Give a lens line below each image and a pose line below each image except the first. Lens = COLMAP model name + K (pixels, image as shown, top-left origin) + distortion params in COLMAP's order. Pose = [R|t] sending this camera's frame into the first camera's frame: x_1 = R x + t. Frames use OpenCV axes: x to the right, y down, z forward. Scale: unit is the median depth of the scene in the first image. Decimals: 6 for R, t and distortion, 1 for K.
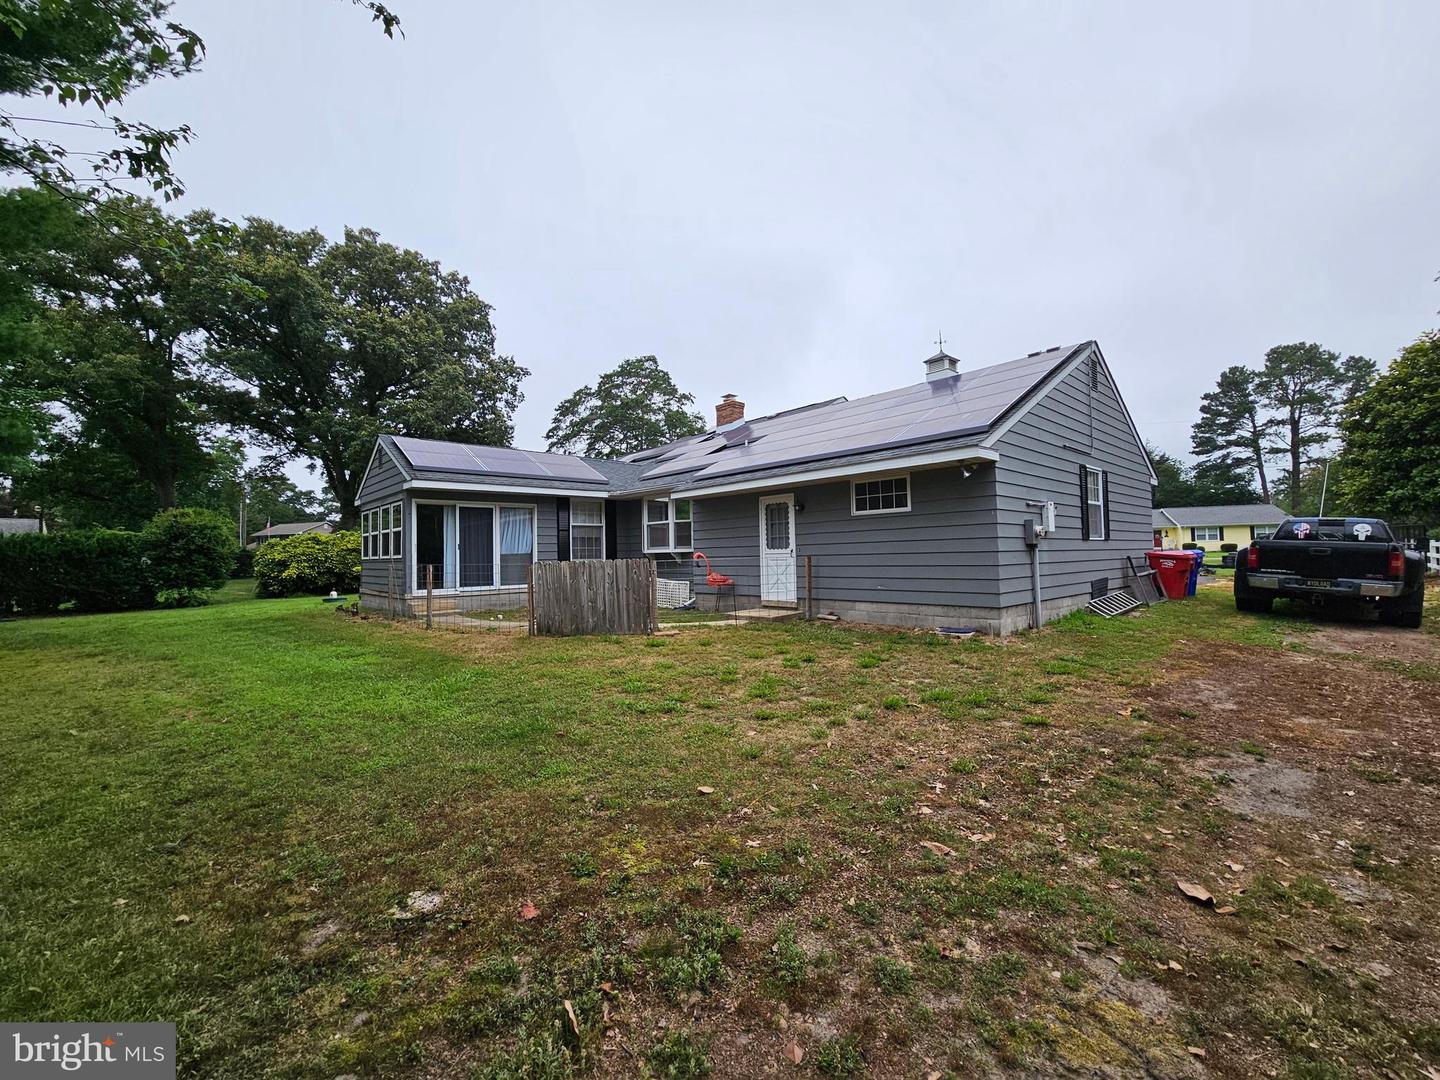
lens RADIAL K [[591.2, 0, 712.9], [0, 591.2, 536.1], [0, 0, 1]] dist [-0.000881, -0.000279]
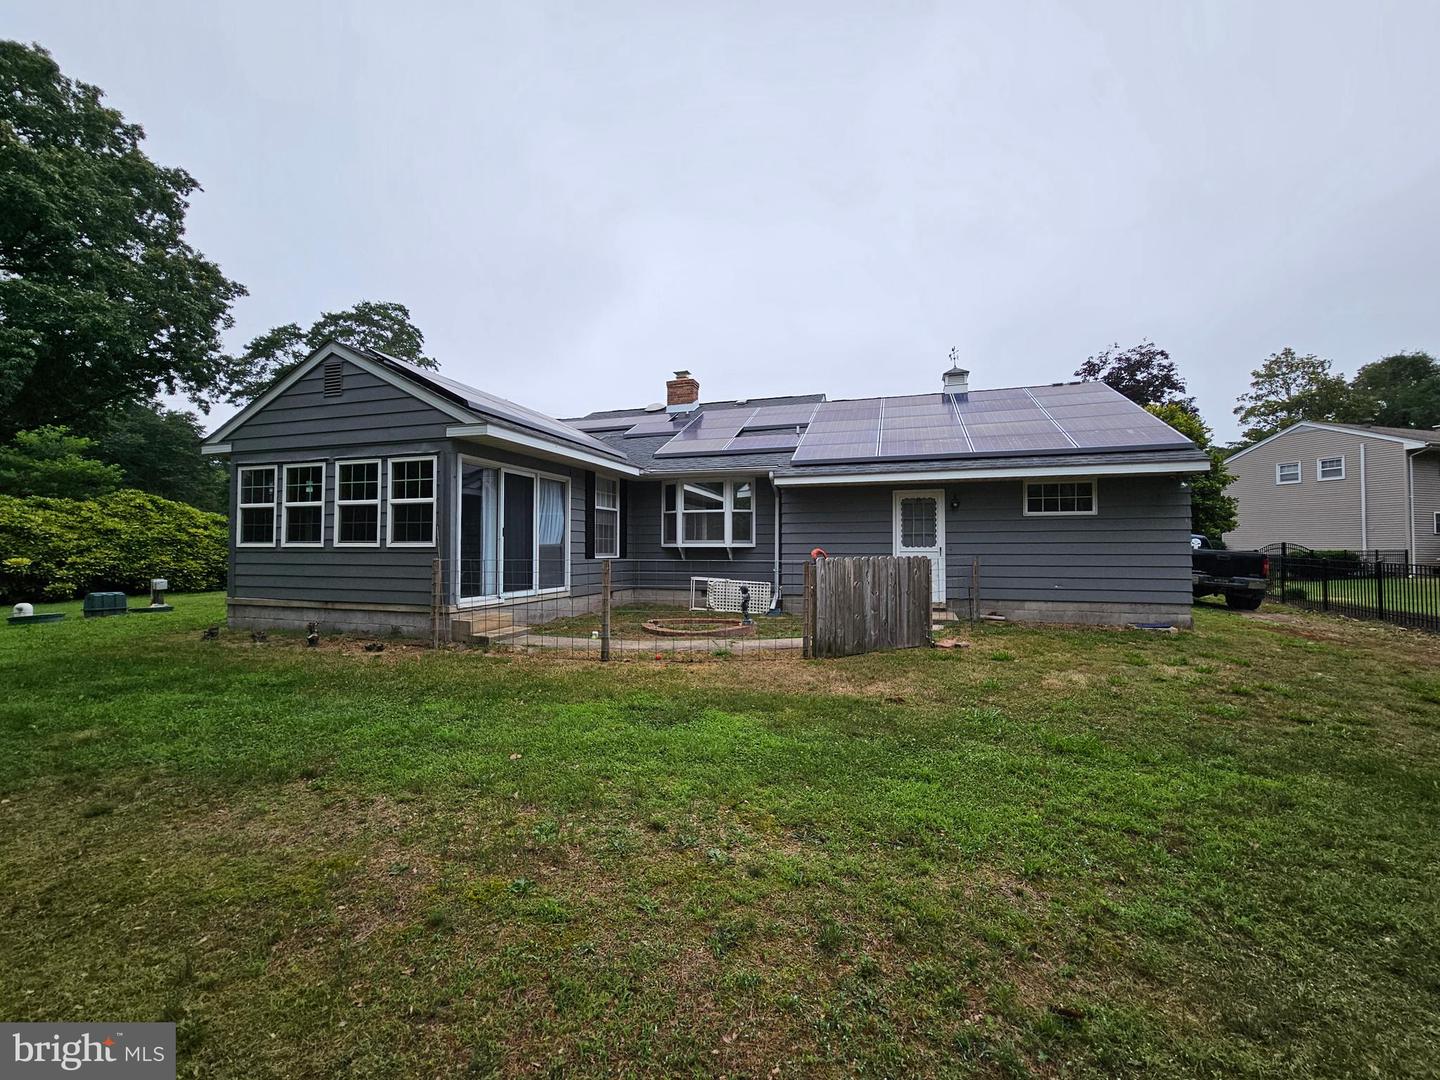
lens RADIAL K [[591.2, 0, 712.9], [0, 591.2, 536.1], [0, 0, 1]] dist [-0.000881, -0.000279]
pose [[0.862833, 0.032111, 0.504469, -0.551271], [-0.034687, 0.999389, -0.004285, 0.016938], [-0.504298, -0.013801, 0.863419, 0.299027]]
